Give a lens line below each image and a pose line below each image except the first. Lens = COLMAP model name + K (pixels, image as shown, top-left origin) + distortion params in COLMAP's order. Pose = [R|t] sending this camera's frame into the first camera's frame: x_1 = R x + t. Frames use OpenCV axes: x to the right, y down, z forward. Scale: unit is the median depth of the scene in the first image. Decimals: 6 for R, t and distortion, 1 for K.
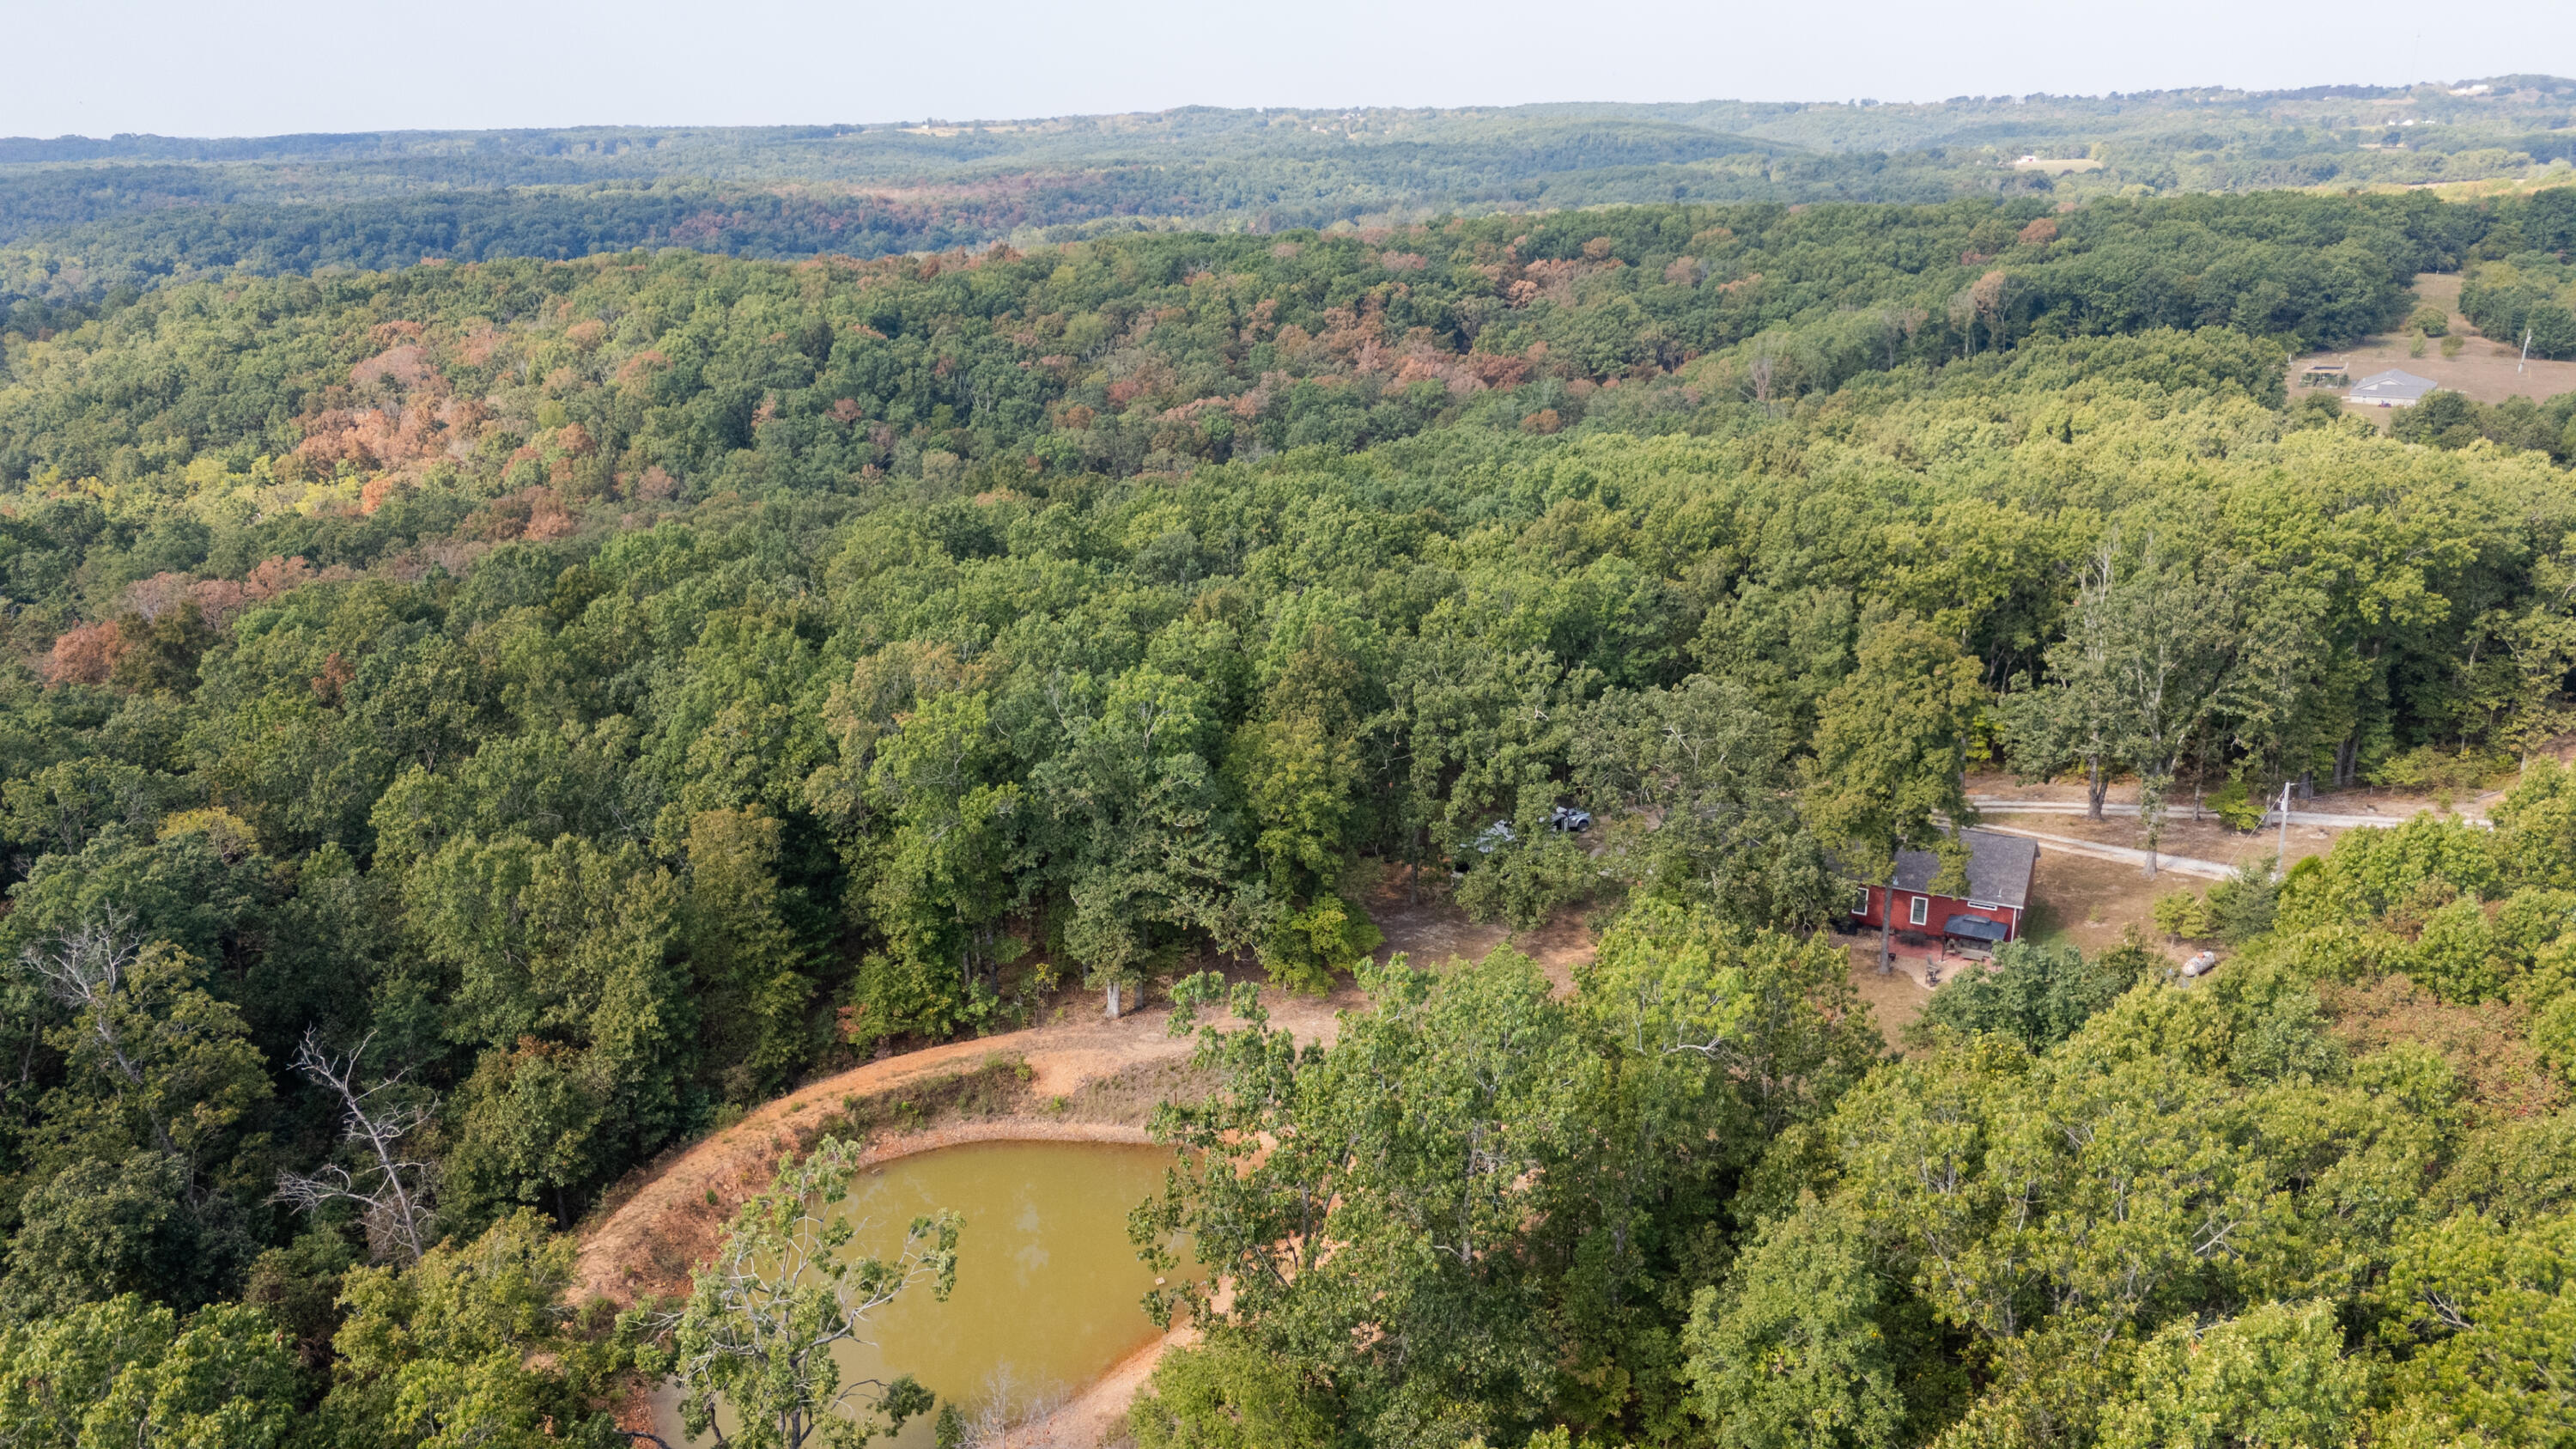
lens RADIAL K [[1897.1, 0, 1292.4], [0, 1897.1, 730.7], [0, 0, 1]] dist [0.064409, -0.061157]
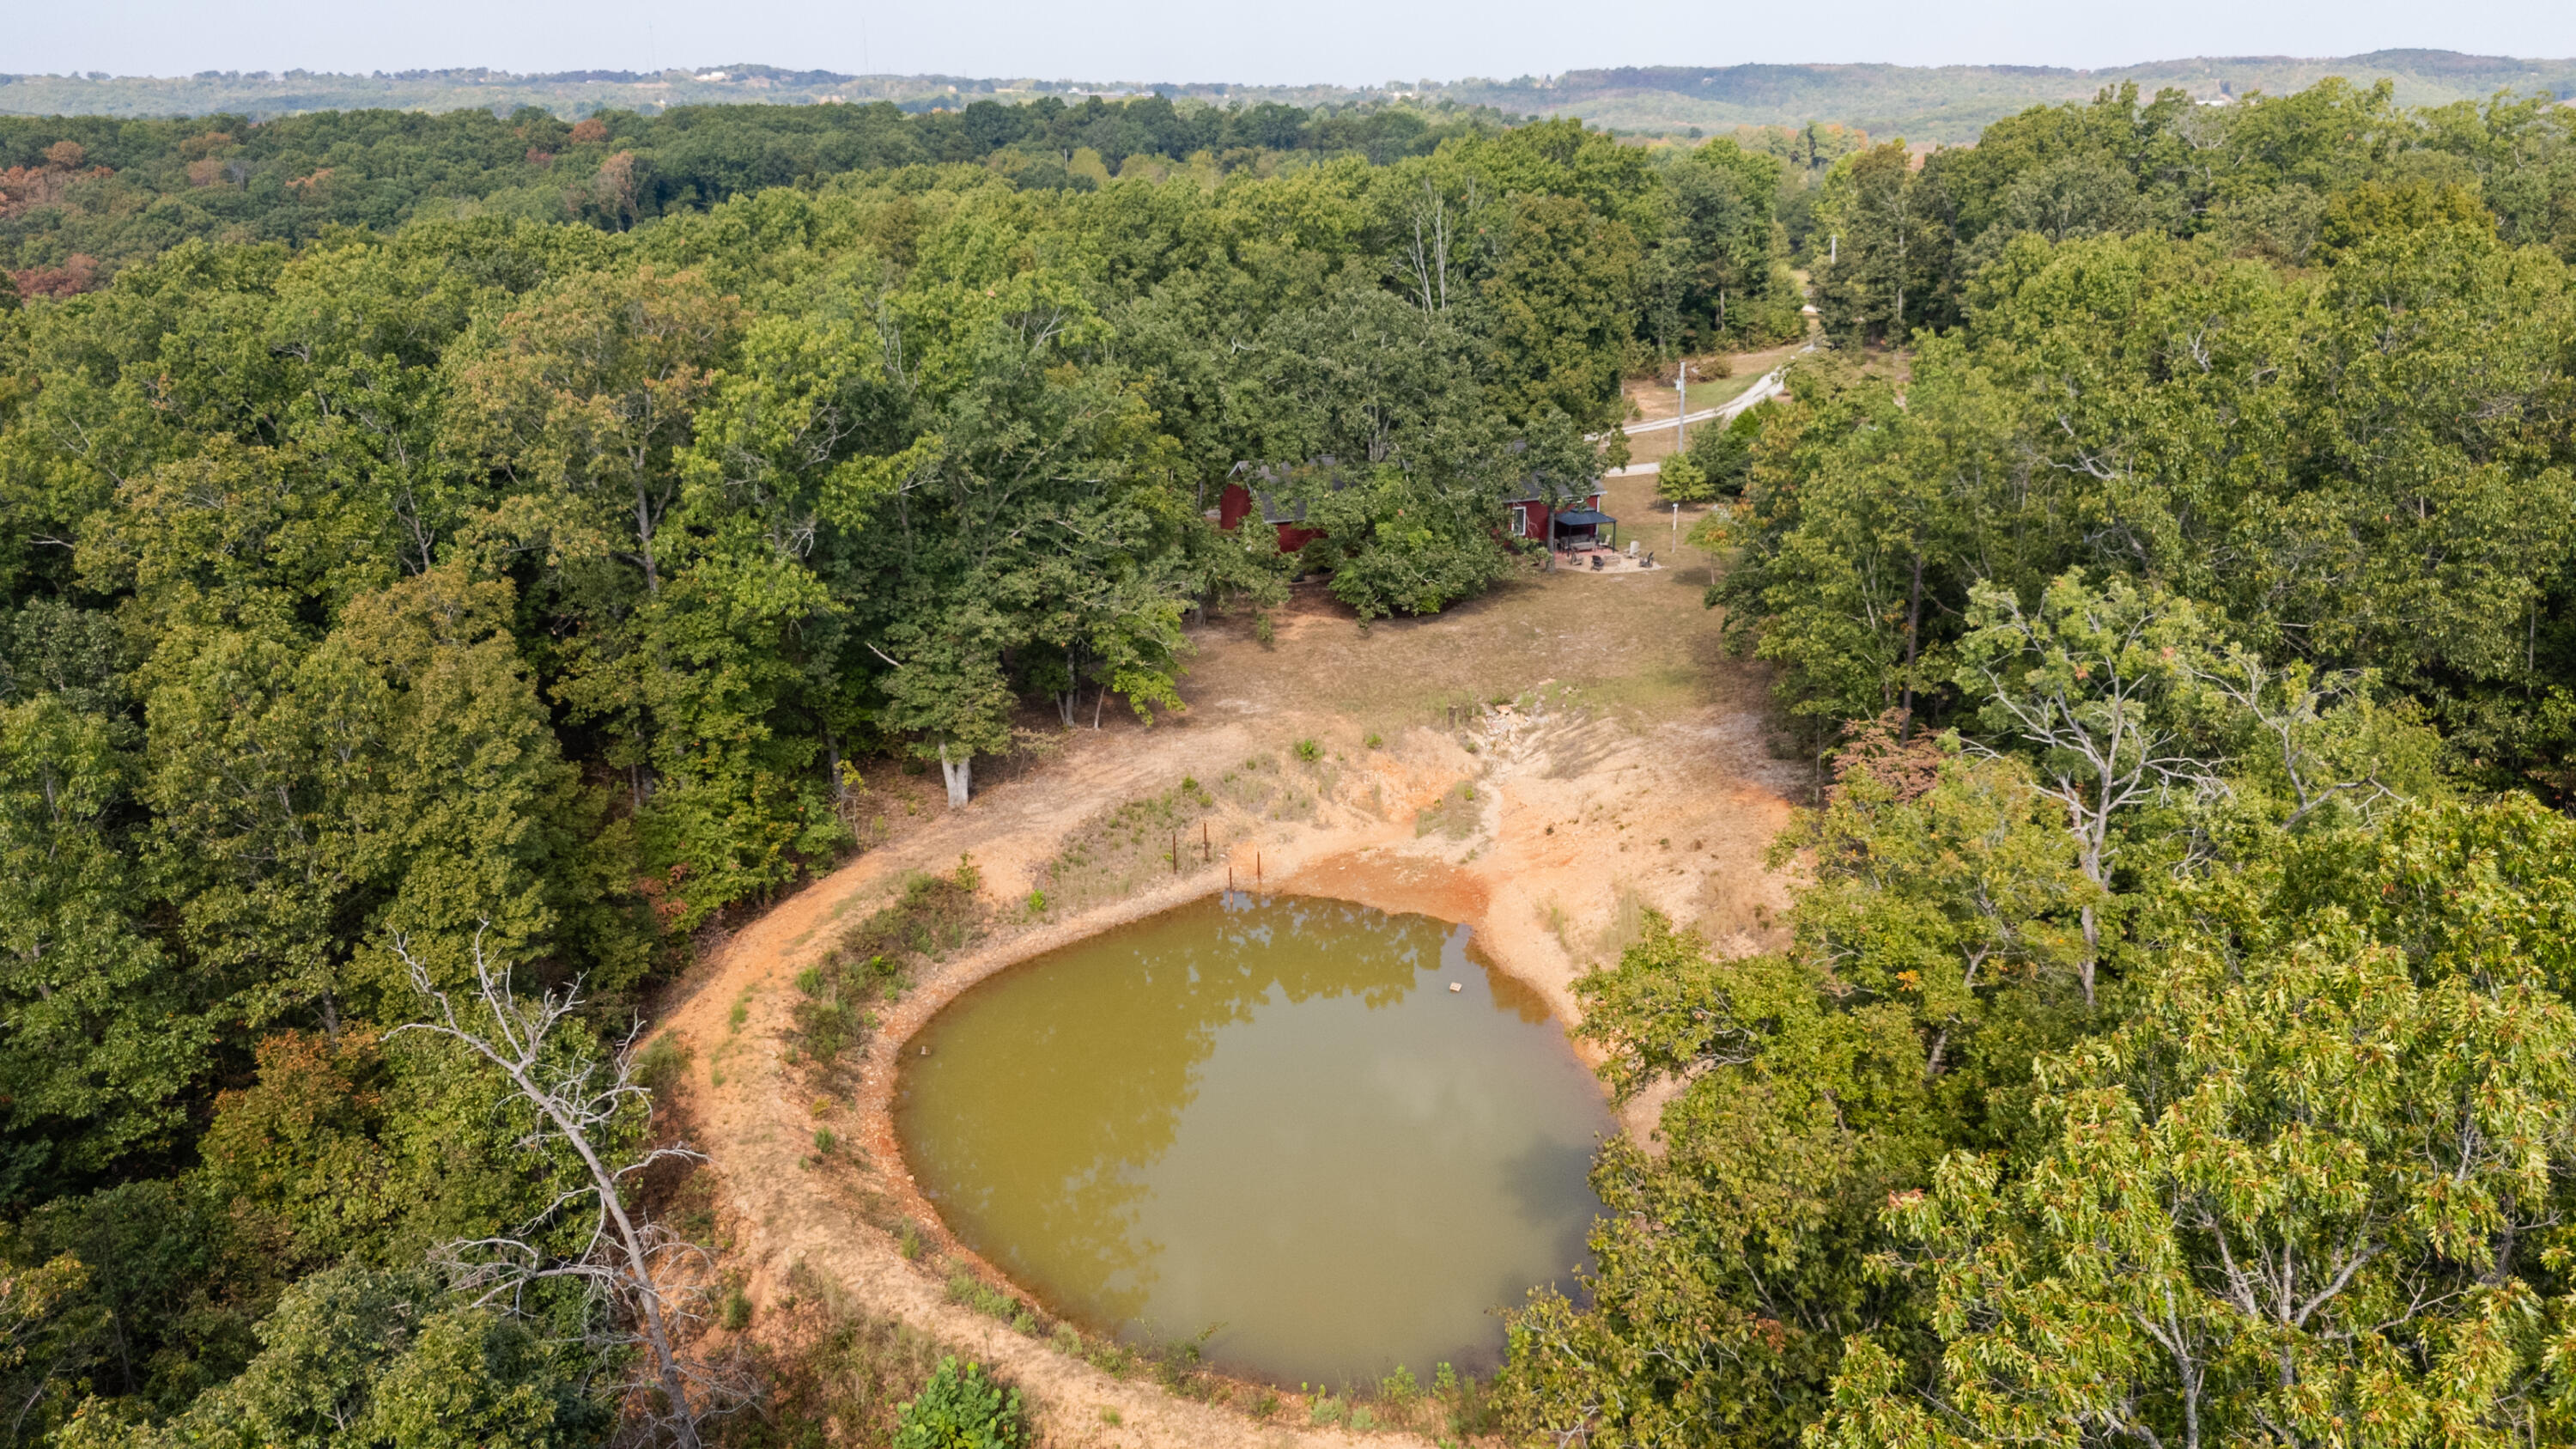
lens RADIAL K [[1897.1, 0, 1290.8], [0, 1897.1, 739.3], [0, 0, 1]] dist [0.064409, -0.061157]
pose [[0.679815, -0.225911, 0.697722, -0.438471], [0.221113, 0.970240, 0.098710, 0.074671], [-0.699258, 0.087171, 0.709535, 0.362421]]
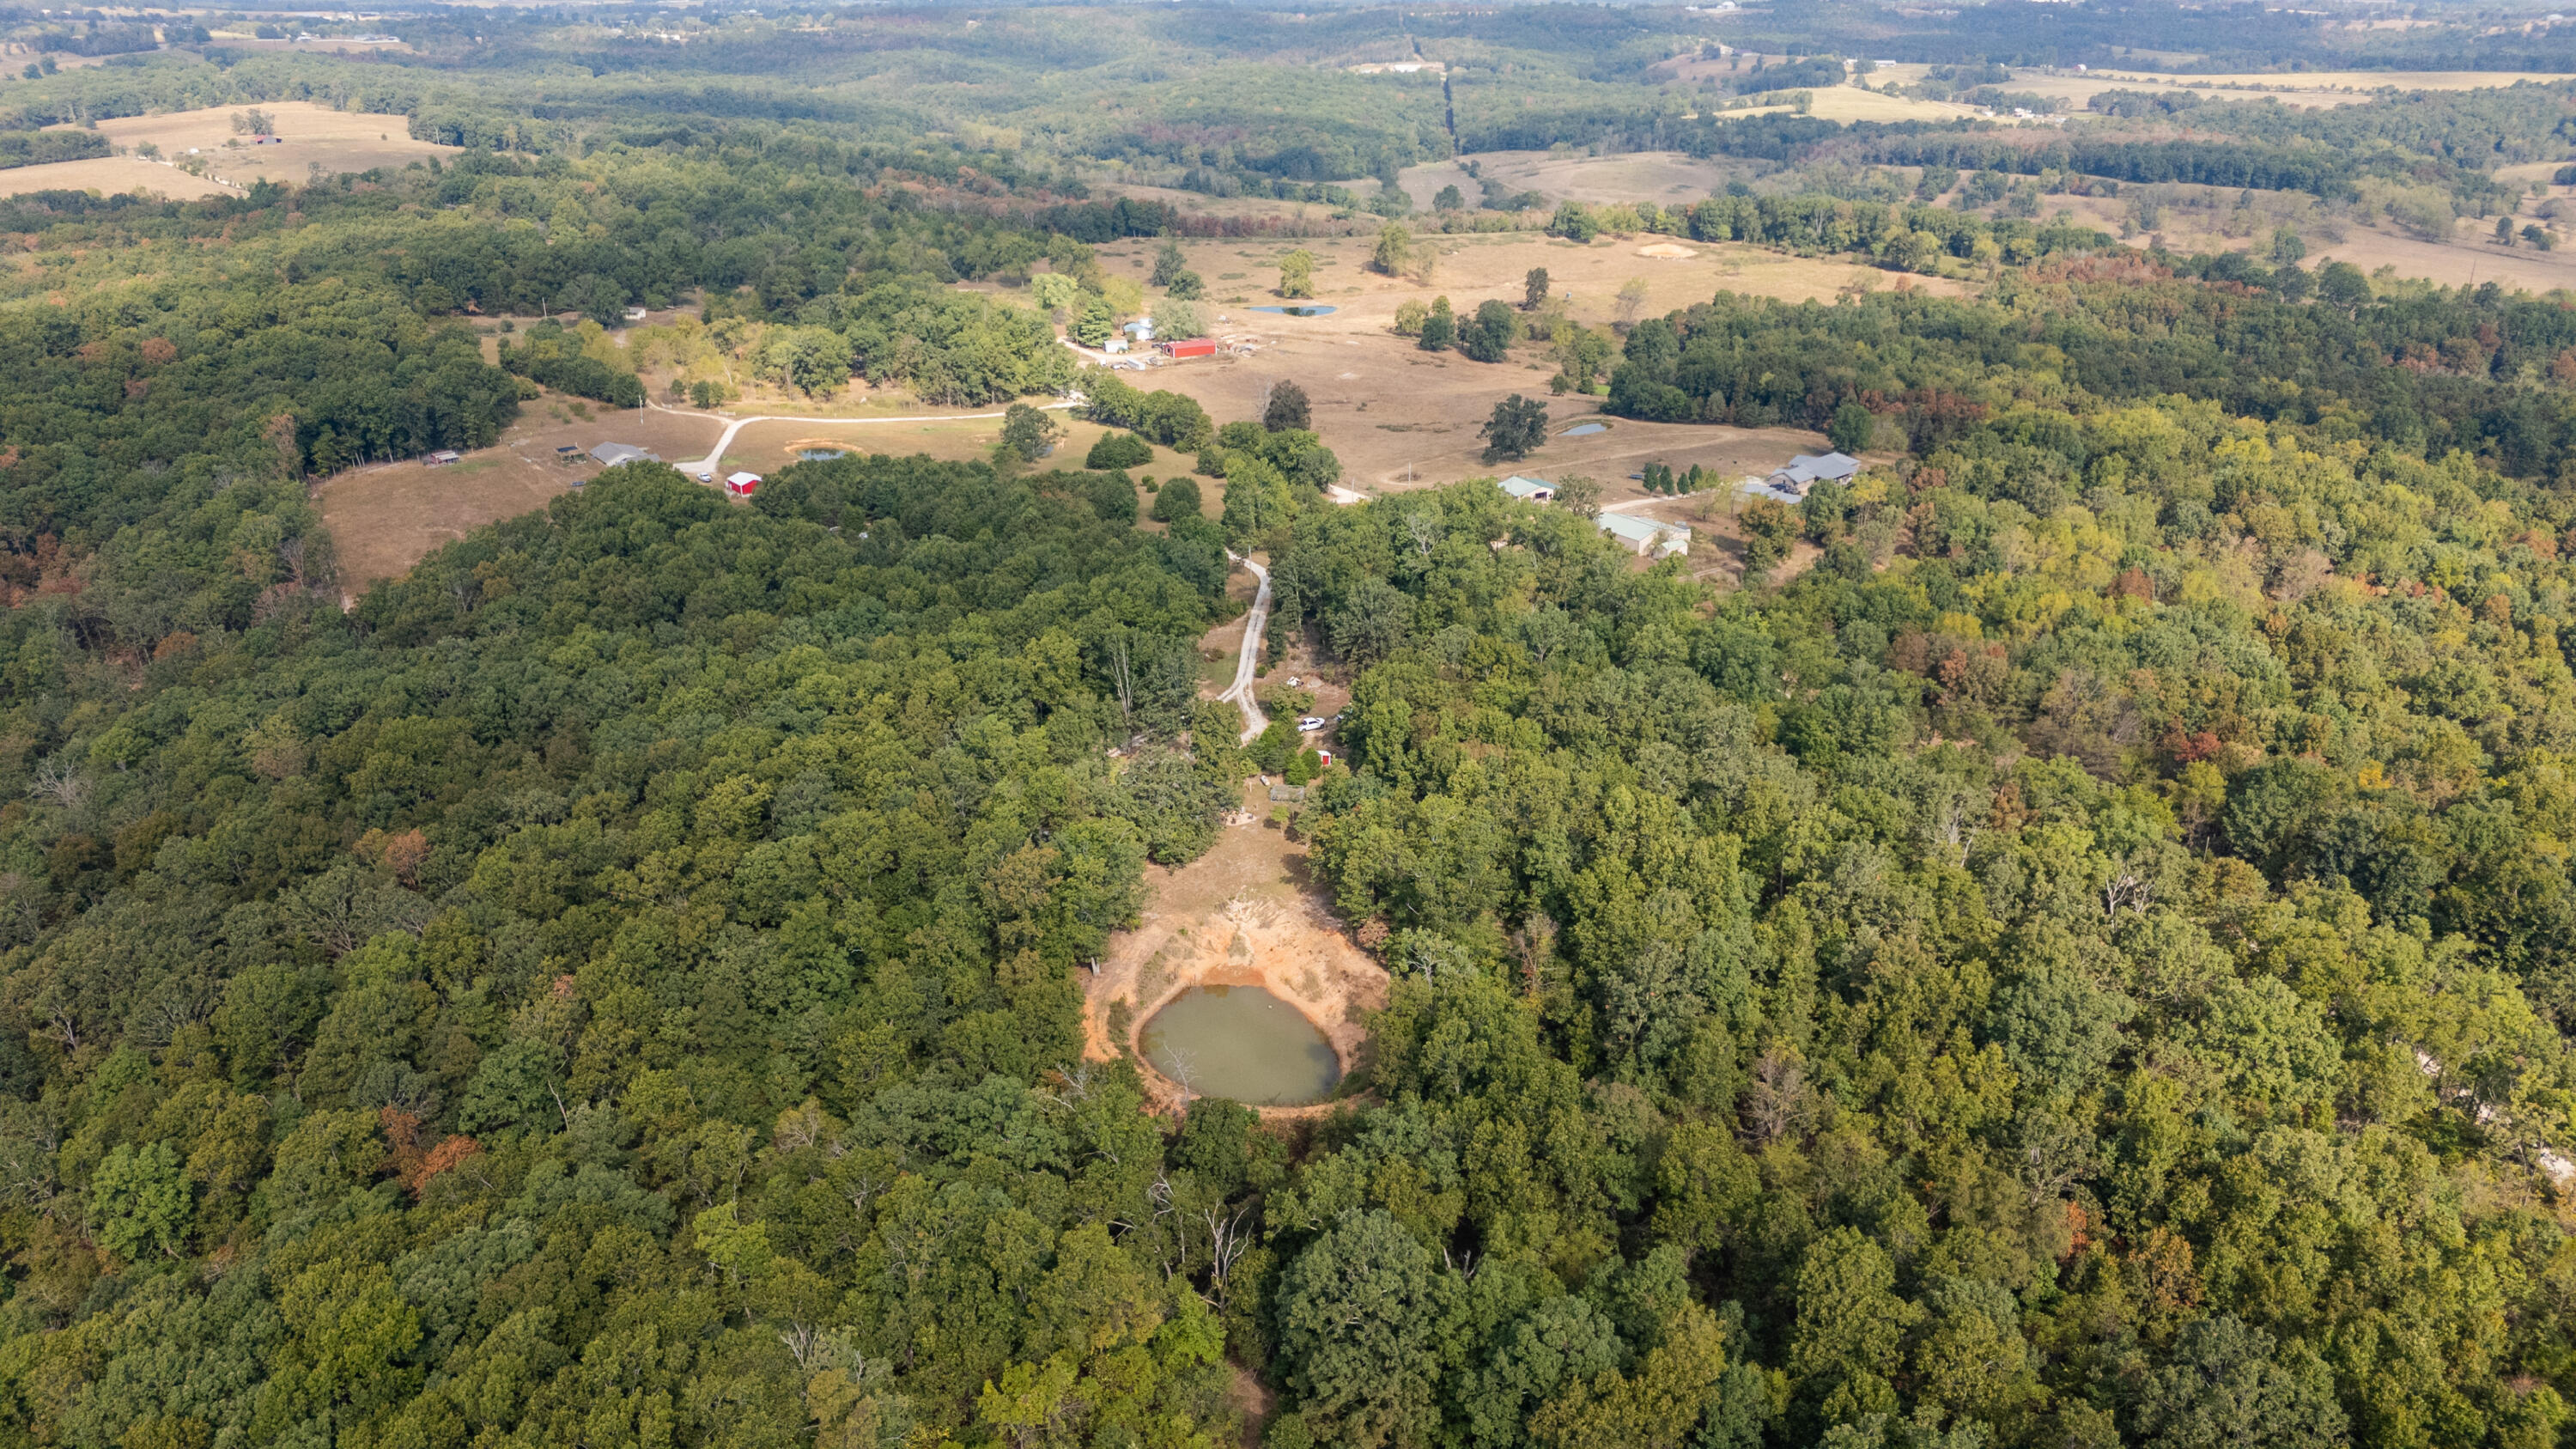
lens RADIAL K [[1897.1, 0, 1289.7], [0, 1897.1, 739.2], [0, 0, 1]] dist [0.064409, -0.061157]
pose [[0.369519, -0.337639, 0.865711, -1.639857], [0.282242, 0.928417, 0.241623, -0.515868], [-0.885322, 0.155056, 0.438363, -0.201230]]
